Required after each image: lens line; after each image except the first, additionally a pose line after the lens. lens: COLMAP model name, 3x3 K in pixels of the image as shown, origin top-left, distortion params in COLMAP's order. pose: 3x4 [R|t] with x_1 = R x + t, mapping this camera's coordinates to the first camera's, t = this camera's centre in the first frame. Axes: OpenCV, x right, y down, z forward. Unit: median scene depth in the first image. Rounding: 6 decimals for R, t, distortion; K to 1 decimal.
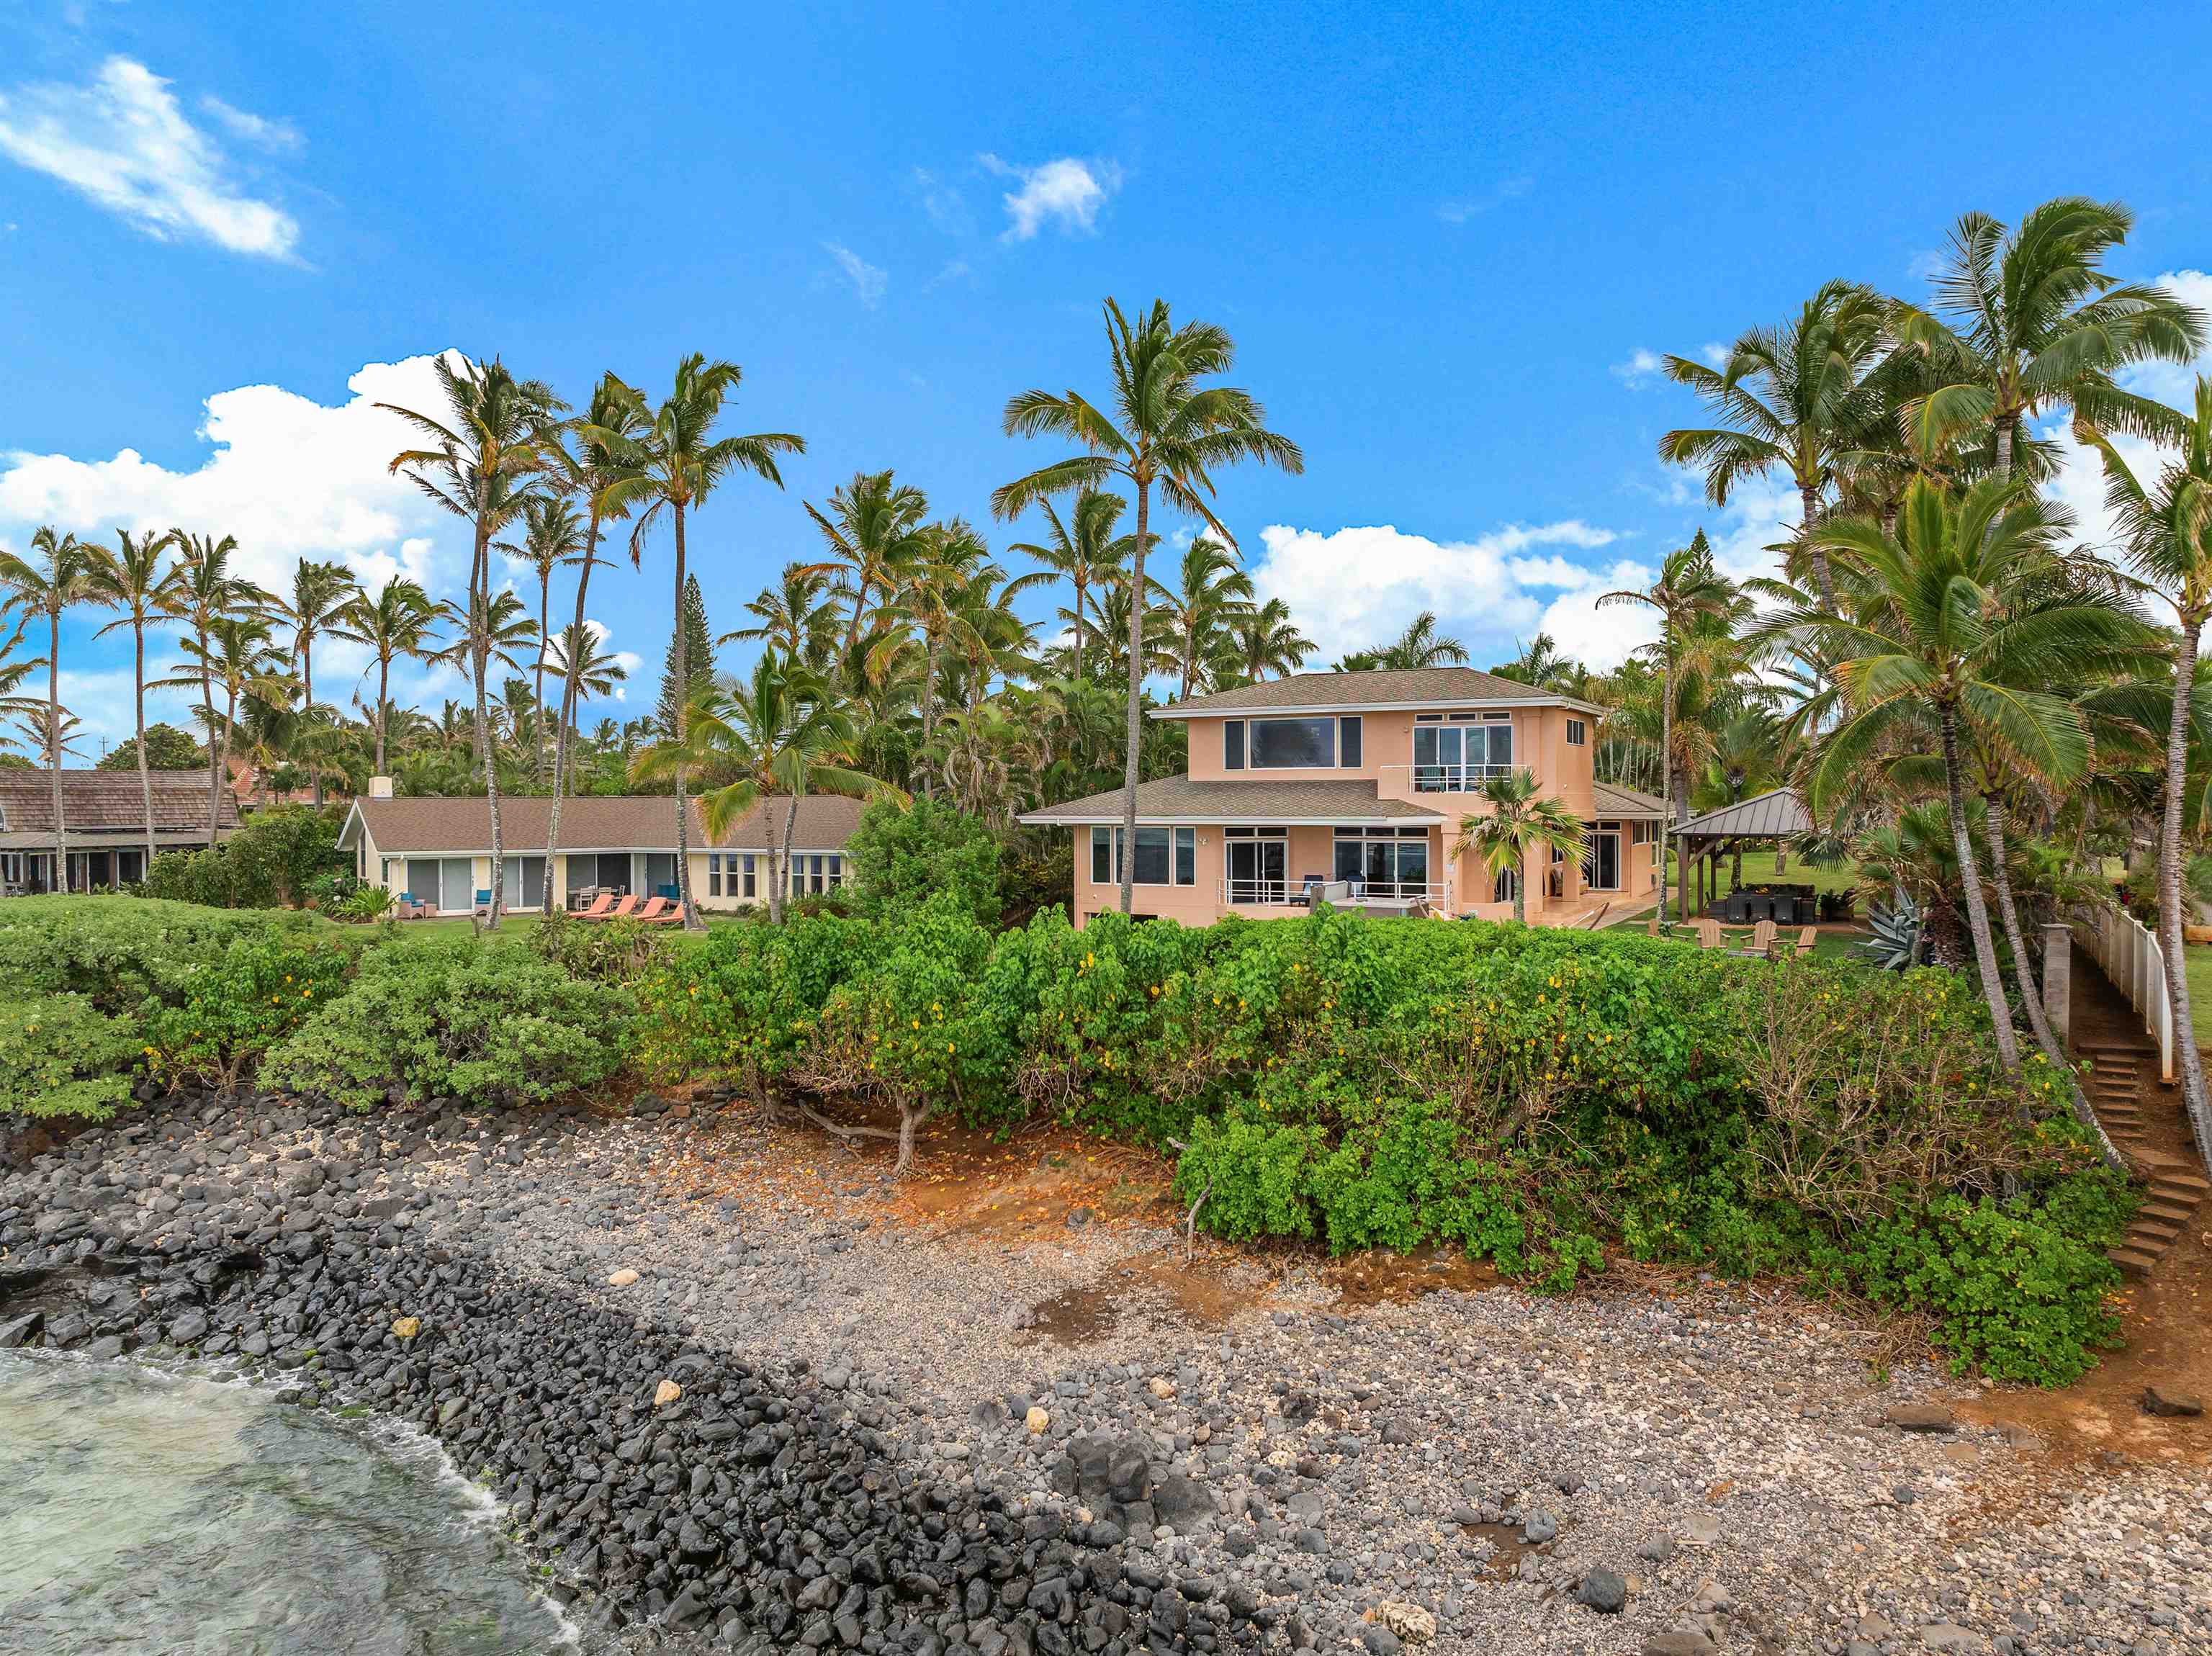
lens RADIAL K [[1582.0, 0, 1104.9], [0, 1582.0, 812.3], [0, 0, 1]] dist [-0.036726, -0.002048]
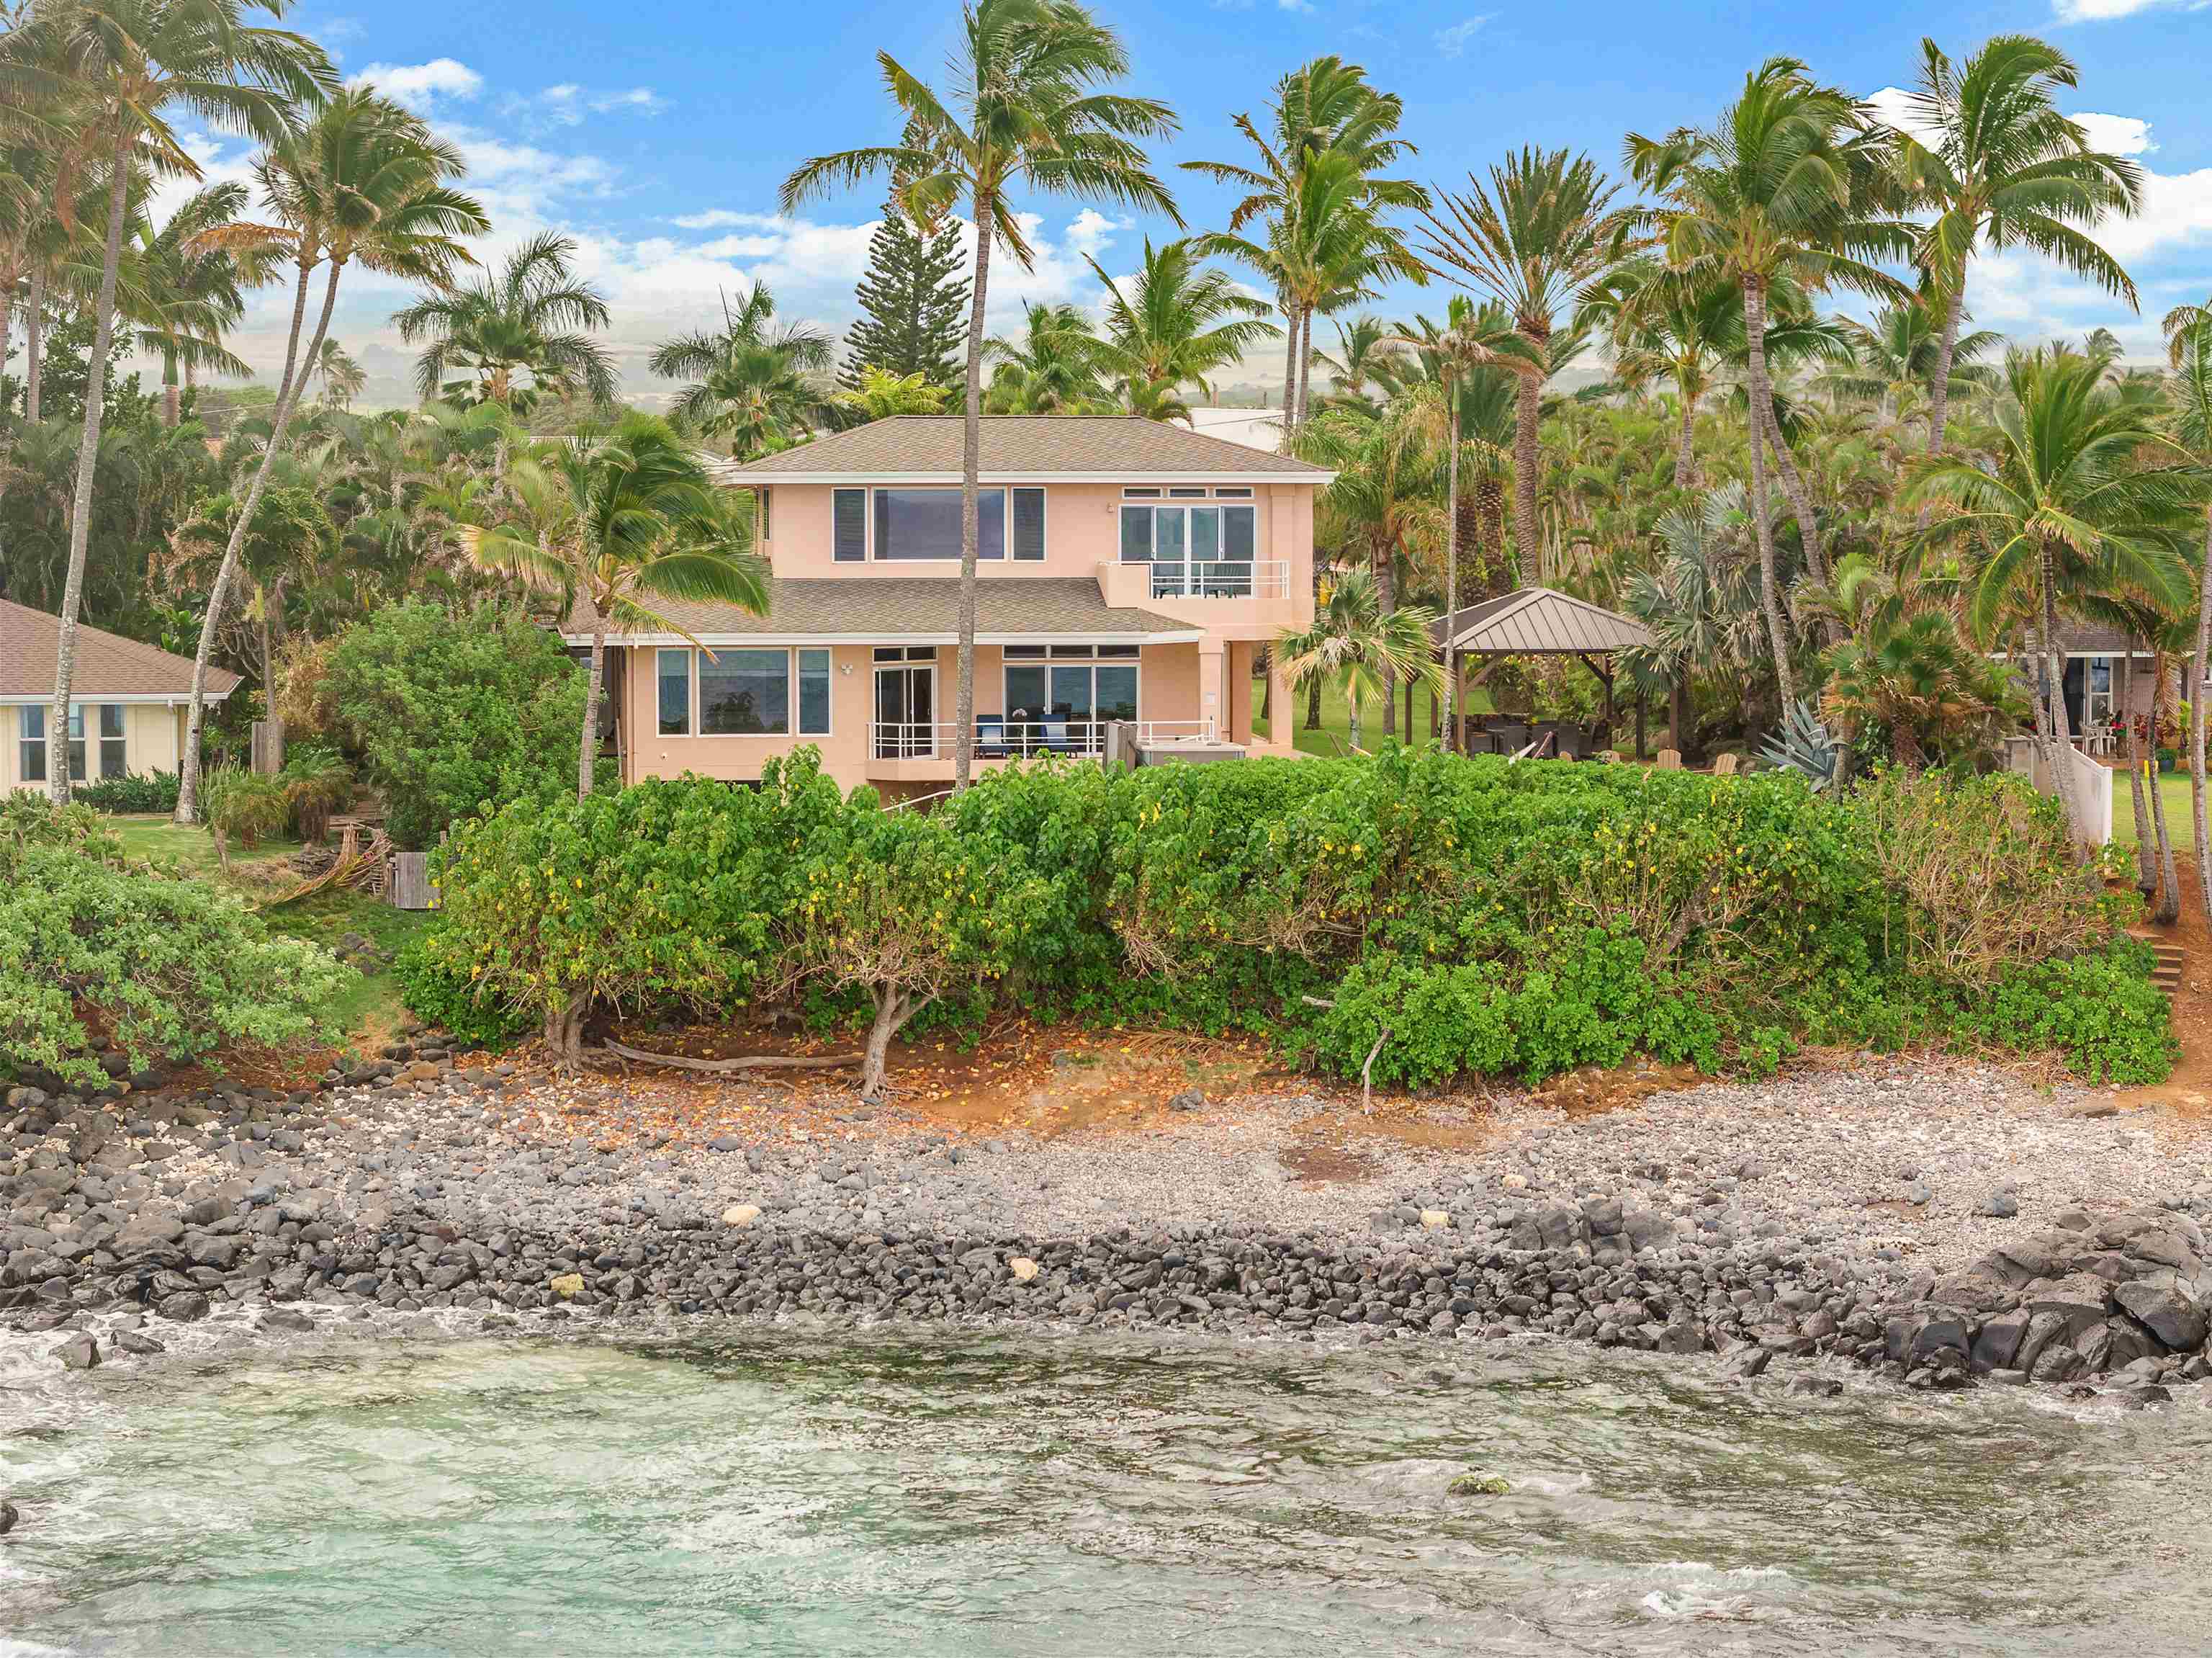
lens RADIAL K [[4524.3, 0, 1106.0], [0, 4524.3, 829.0], [0, 0, 1]] dist [-0.122966, 0.557842]
pose [[0.819673, -0.036648, 0.571658, -1.088301], [0.002900, 0.998204, 0.059834, -0.033042], [-0.572824, -0.047387, 0.818307, -0.753895]]
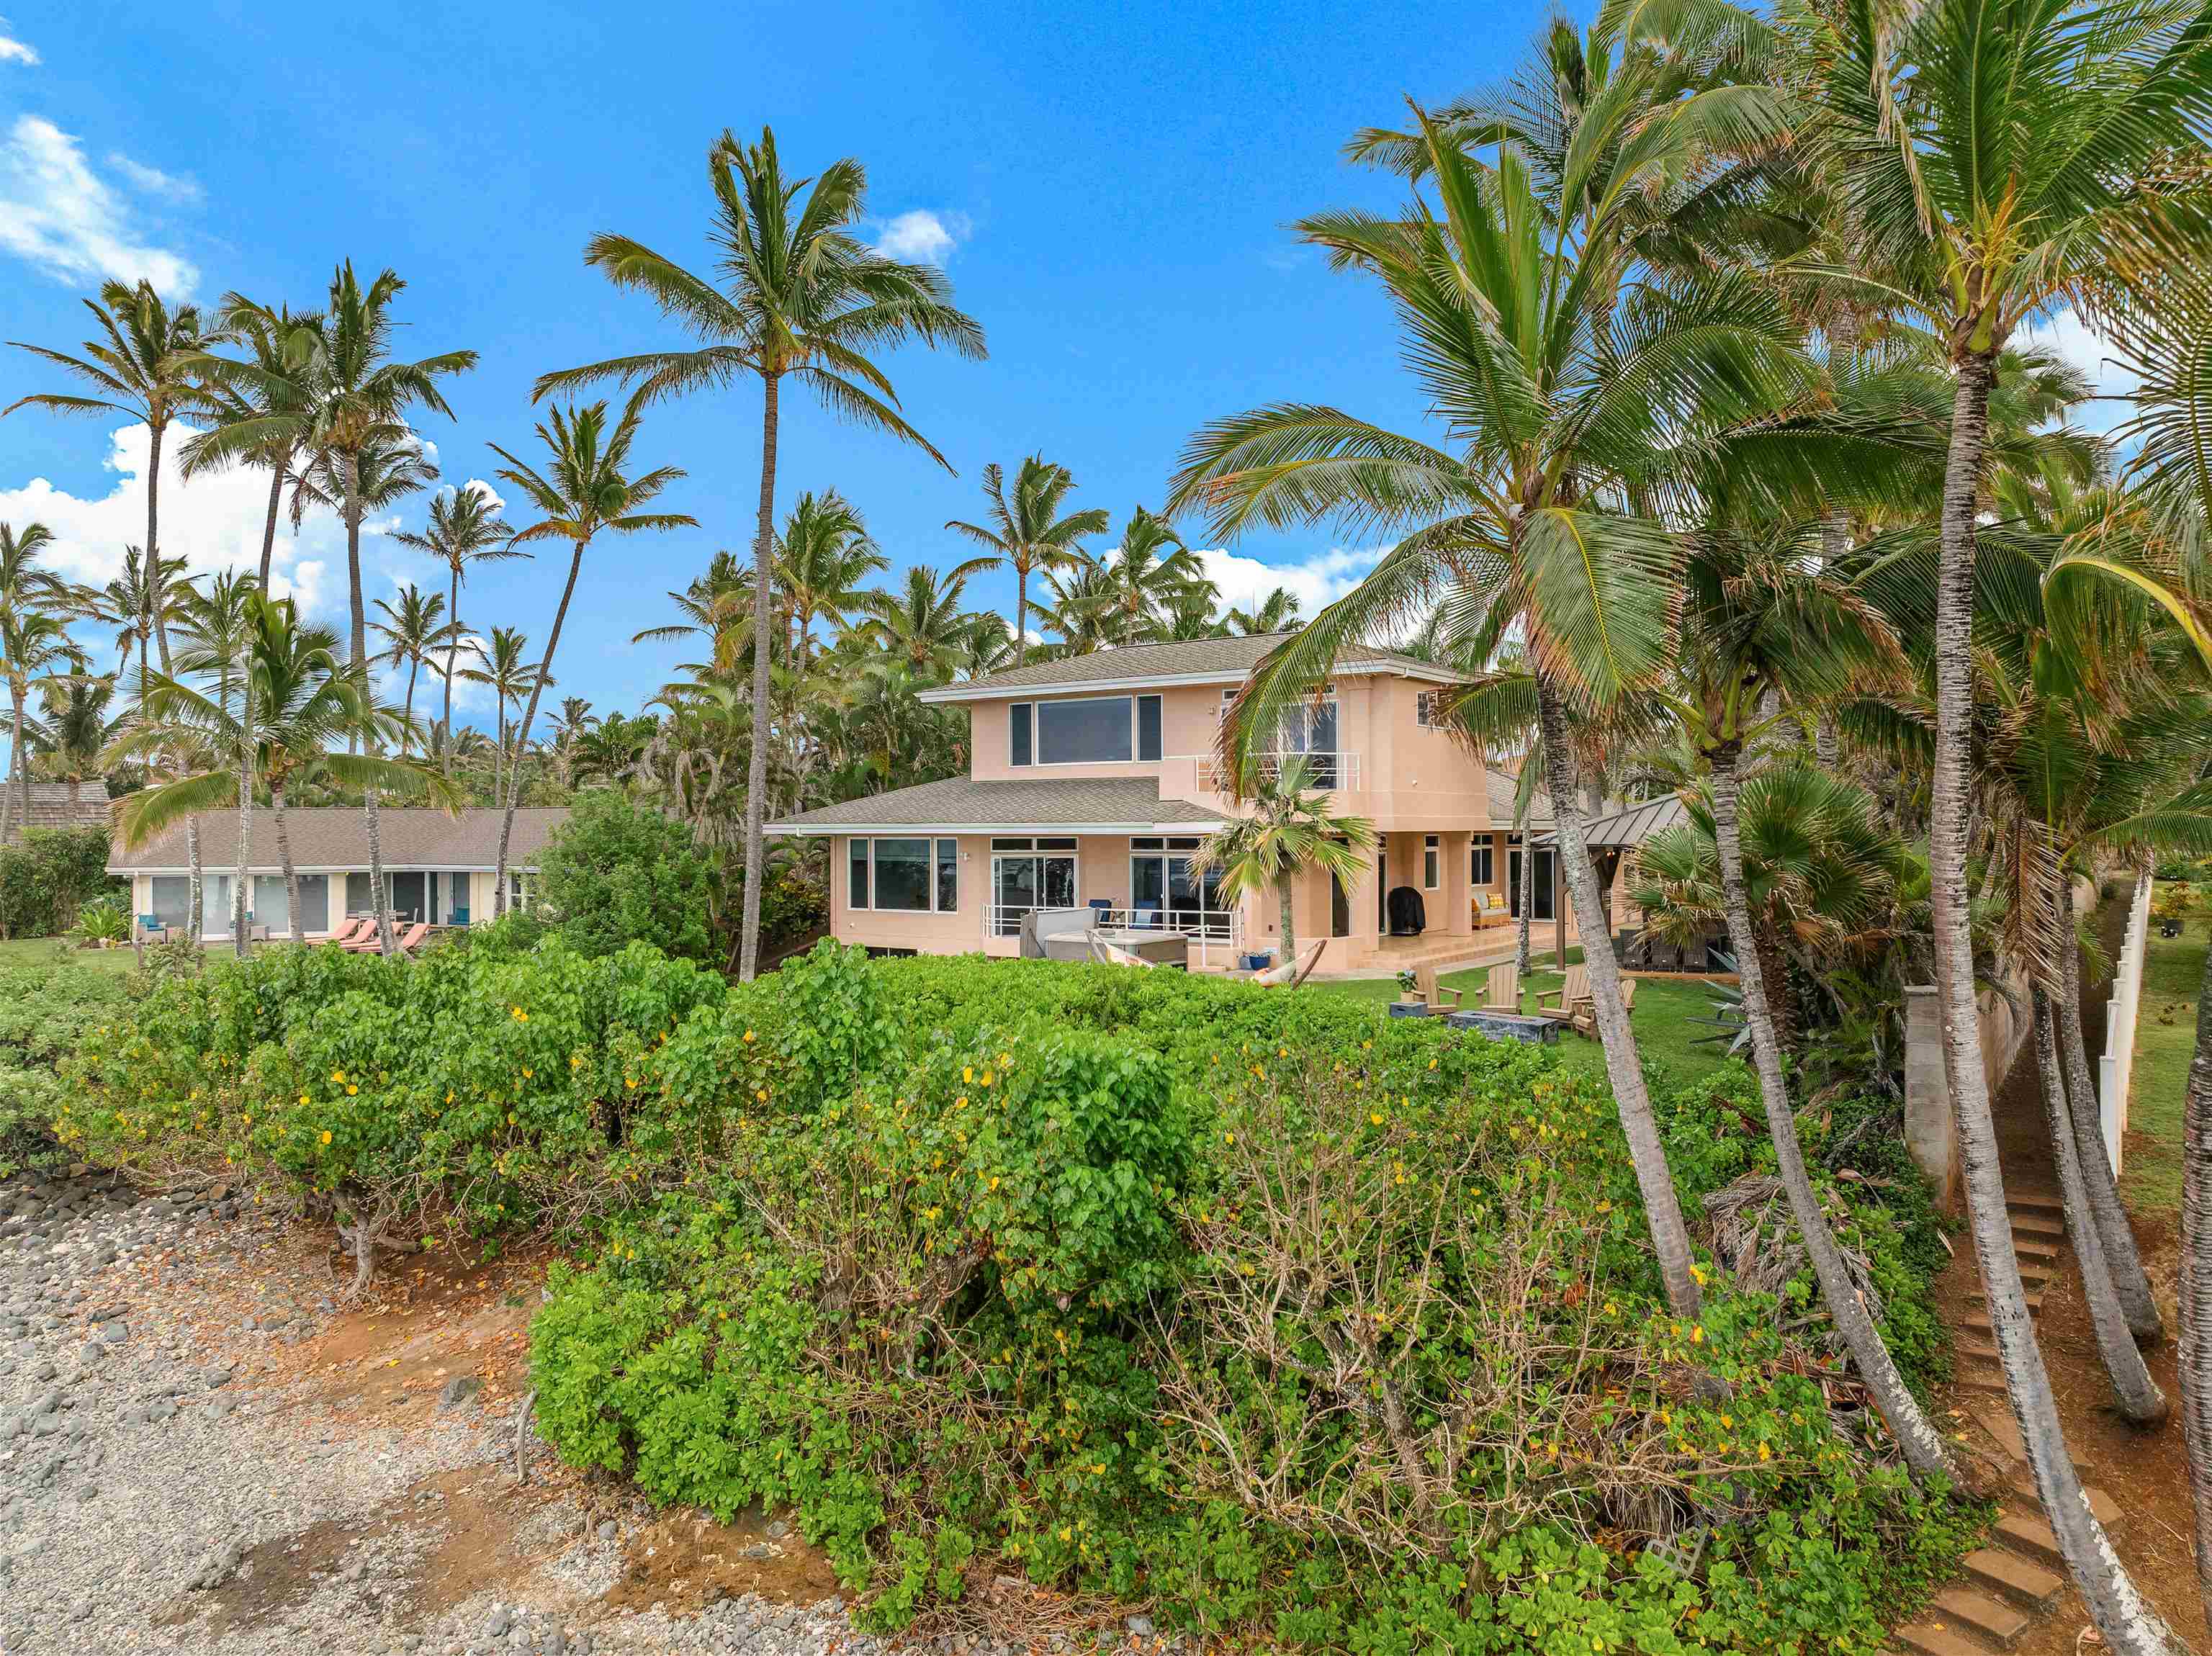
lens RADIAL K [[1582.0, 0, 1104.9], [0, 1582.0, 812.3], [0, 0, 1]] dist [-0.036726, -0.002048]
pose [[0.993246, -0.002198, -0.116008, 0.250207], [0.000212, 0.999853, -0.017123, 0.011356], [0.116029, 0.016982, 0.993101, 0.256179]]
